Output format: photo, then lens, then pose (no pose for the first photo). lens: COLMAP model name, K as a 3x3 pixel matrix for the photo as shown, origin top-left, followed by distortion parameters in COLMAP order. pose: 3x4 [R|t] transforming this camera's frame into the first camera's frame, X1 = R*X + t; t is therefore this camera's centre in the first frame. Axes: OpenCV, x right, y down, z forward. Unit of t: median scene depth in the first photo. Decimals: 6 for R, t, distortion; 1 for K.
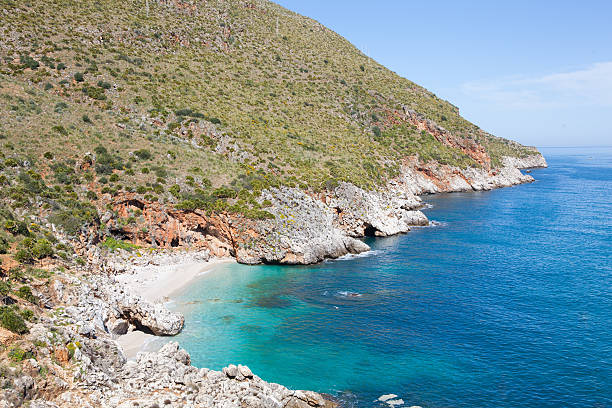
lens RADIAL K [[606.1, 0, 296.0], [0, 606.1, 203.6], [0, 0, 1]] dist [-0.014316, -0.009379]
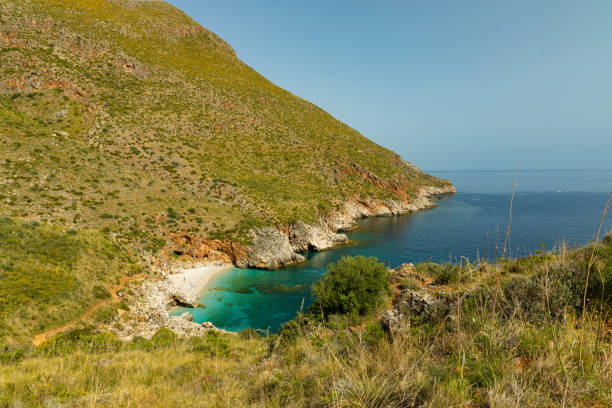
lens RADIAL K [[401.2, 0, 306.0], [0, 401.2, 204.0], [0, 0, 1]] dist [0.005240, 0.000733]
pose [[0.999837, 0.010359, -0.014806, 0.123150], [-0.010393, 0.999943, -0.002235, -0.088652], [0.014782, 0.002388, 0.999888, -0.269485]]
